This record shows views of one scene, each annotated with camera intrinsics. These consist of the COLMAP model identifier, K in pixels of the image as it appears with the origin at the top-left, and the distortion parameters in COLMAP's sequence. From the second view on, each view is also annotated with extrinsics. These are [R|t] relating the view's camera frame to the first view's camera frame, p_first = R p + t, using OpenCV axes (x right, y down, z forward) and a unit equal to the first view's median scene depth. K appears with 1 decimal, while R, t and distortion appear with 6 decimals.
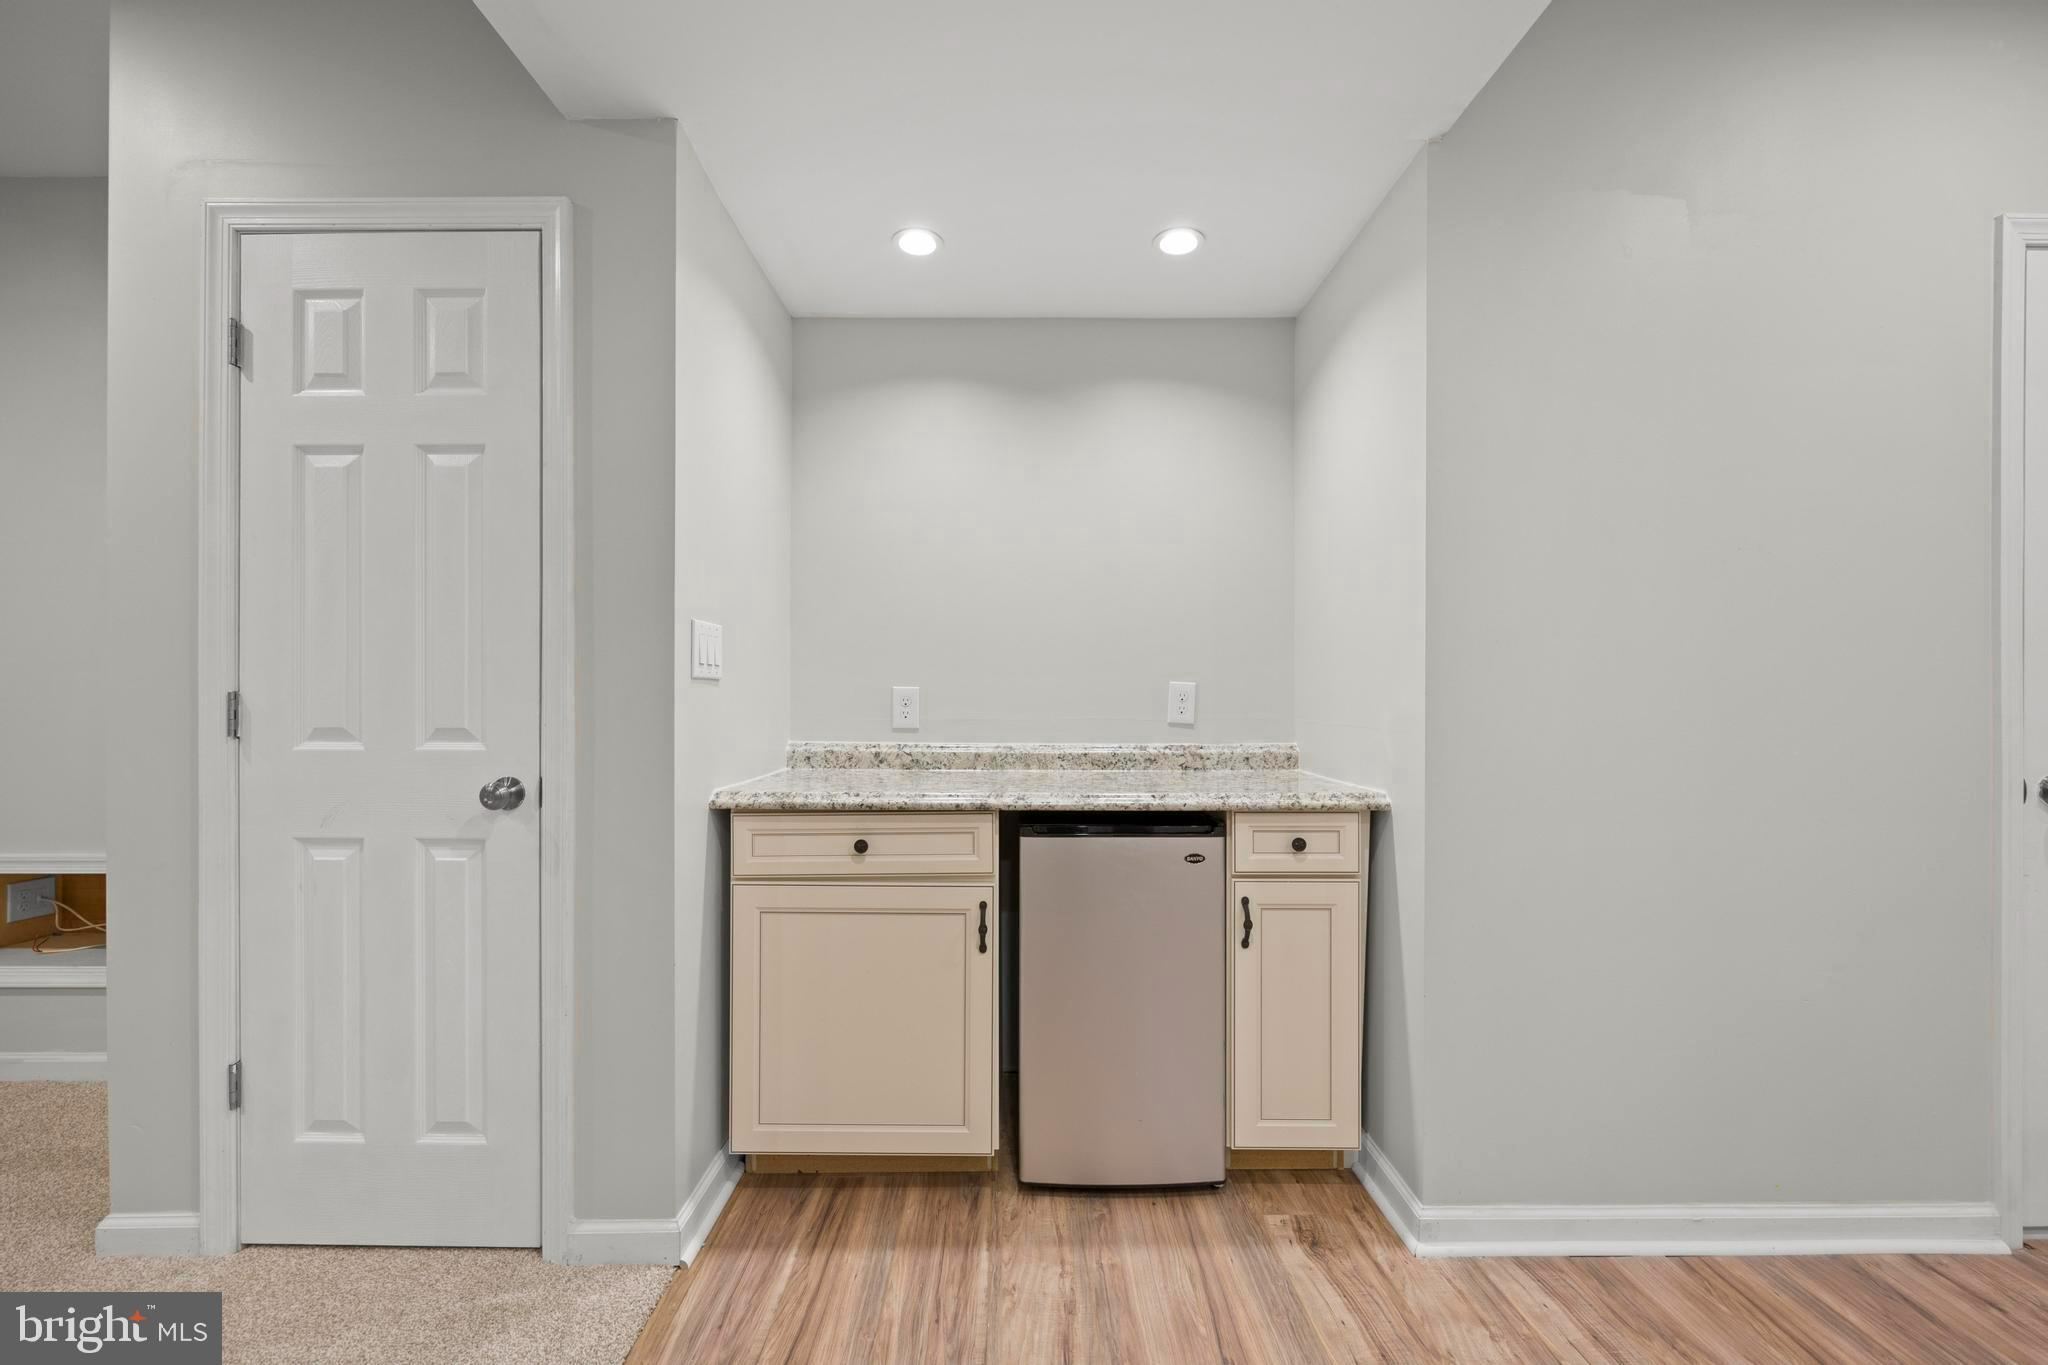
lens RADIAL K [[814.4, 0, 1023.7], [0, 814.4, 692.6], [0, 0, 1]] dist [-0.007131, 0.000346]
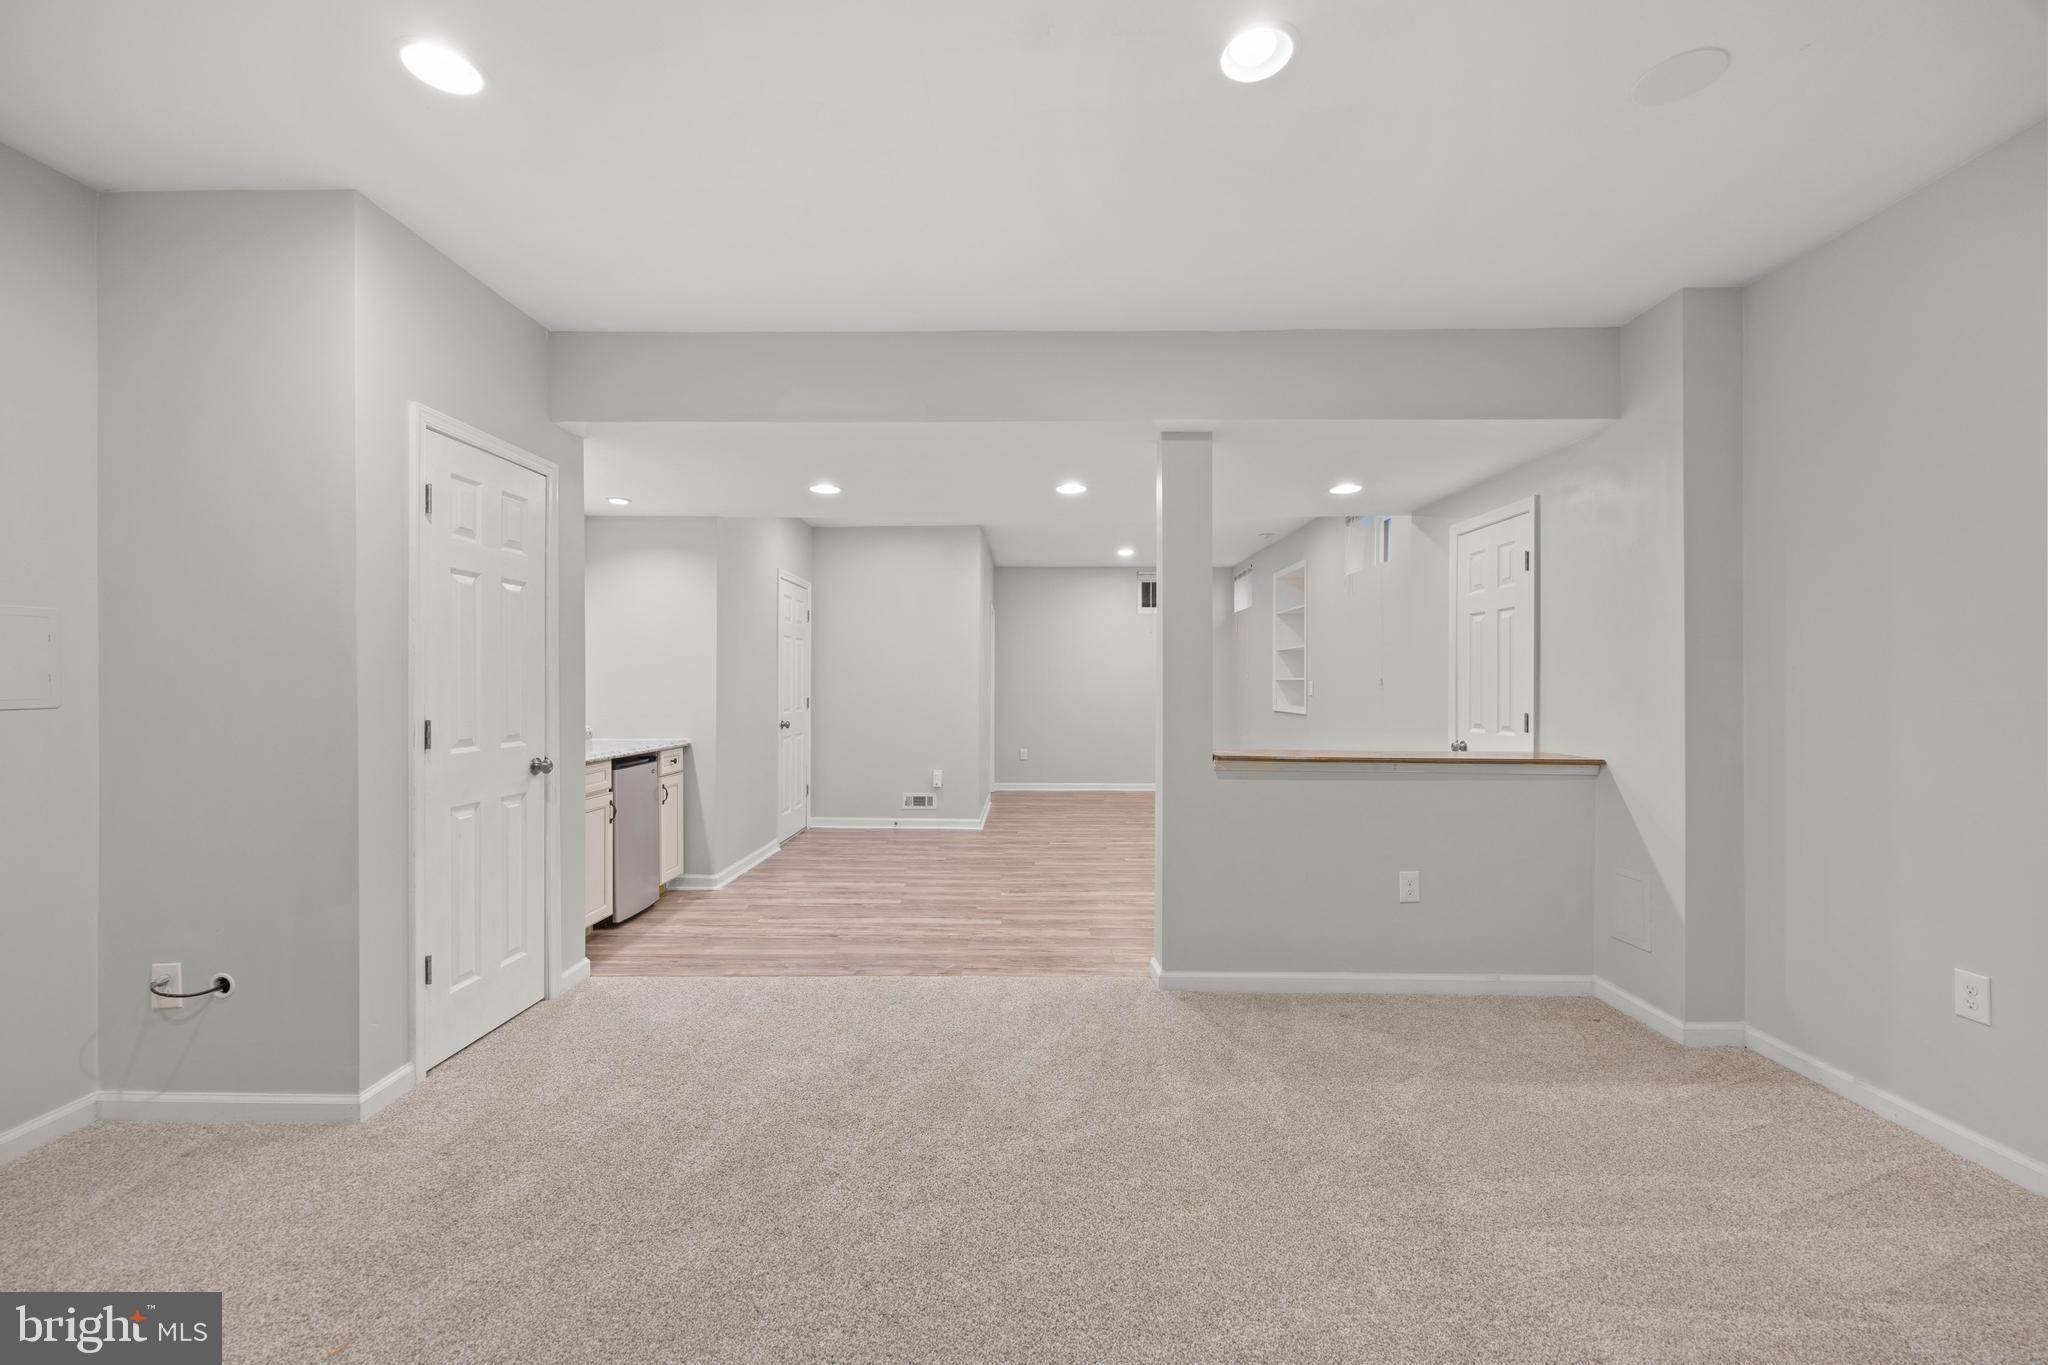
lens RADIAL K [[814.4, 0, 1018.3], [0, 814.4, 683.9], [0, 0, 1]] dist [-0.007131, 0.000346]
pose [[0.023782, -0.001903, 0.999715, -2.466042], [-0.003932, 0.999990, 0.001997, -0.077134], [-0.999709, -0.003978, 0.023774, -0.178437]]
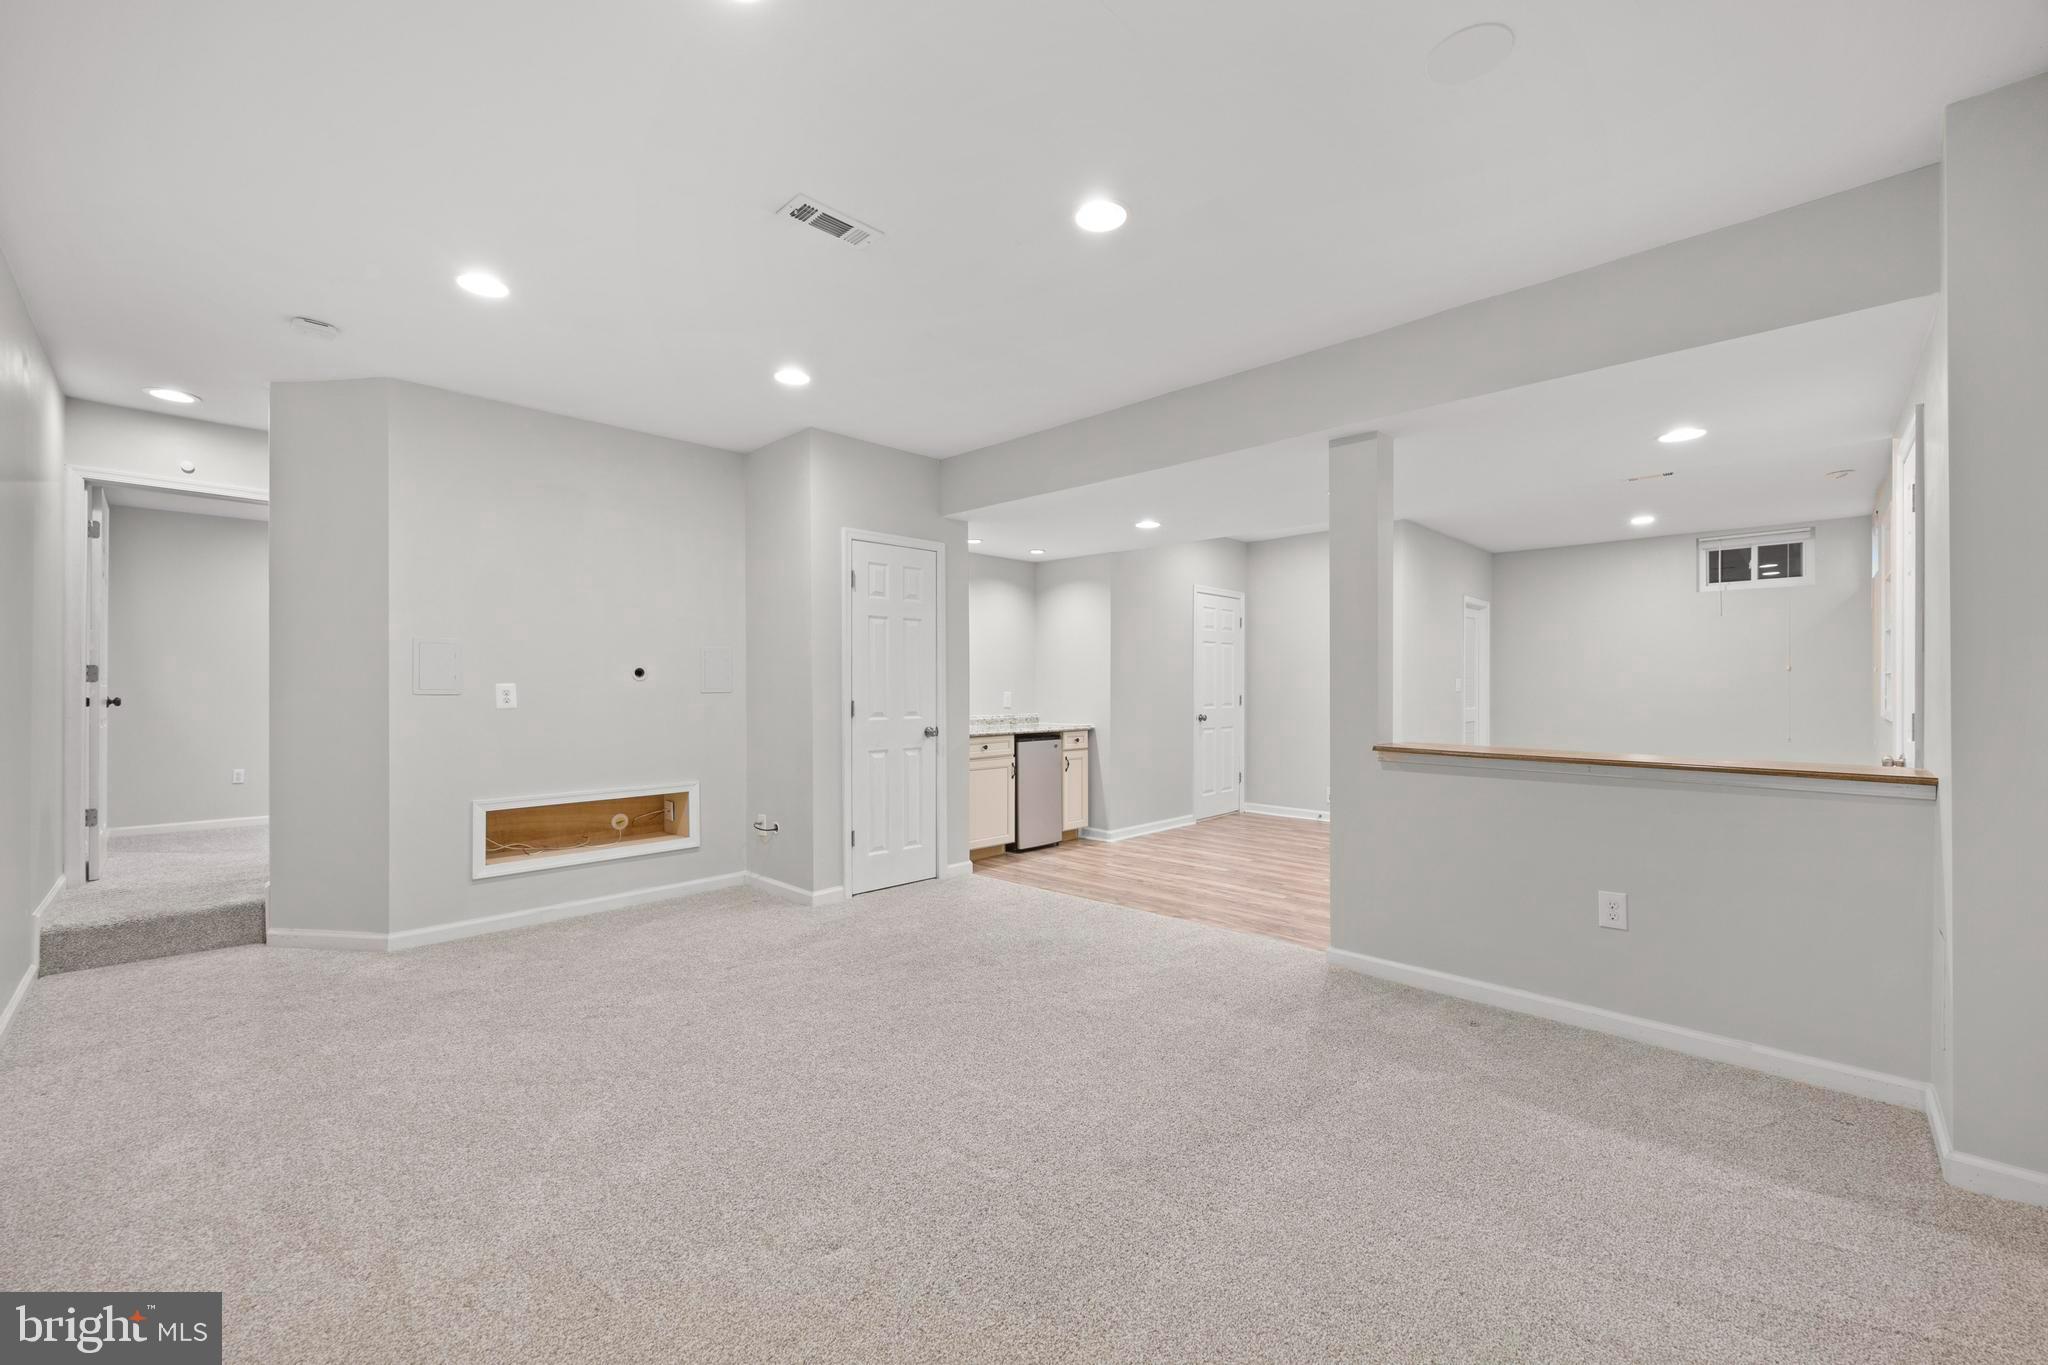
lens RADIAL K [[814.4, 0, 1017.9], [0, 814.4, 684.1], [0, 0, 1]] dist [-0.007131, 0.000346]
pose [[0.704355, -0.000441, 0.709847, -2.545263], [0.001173, 0.999999, -0.000543, -0.055753], [-0.709847, 0.001215, 0.704355, -1.401790]]
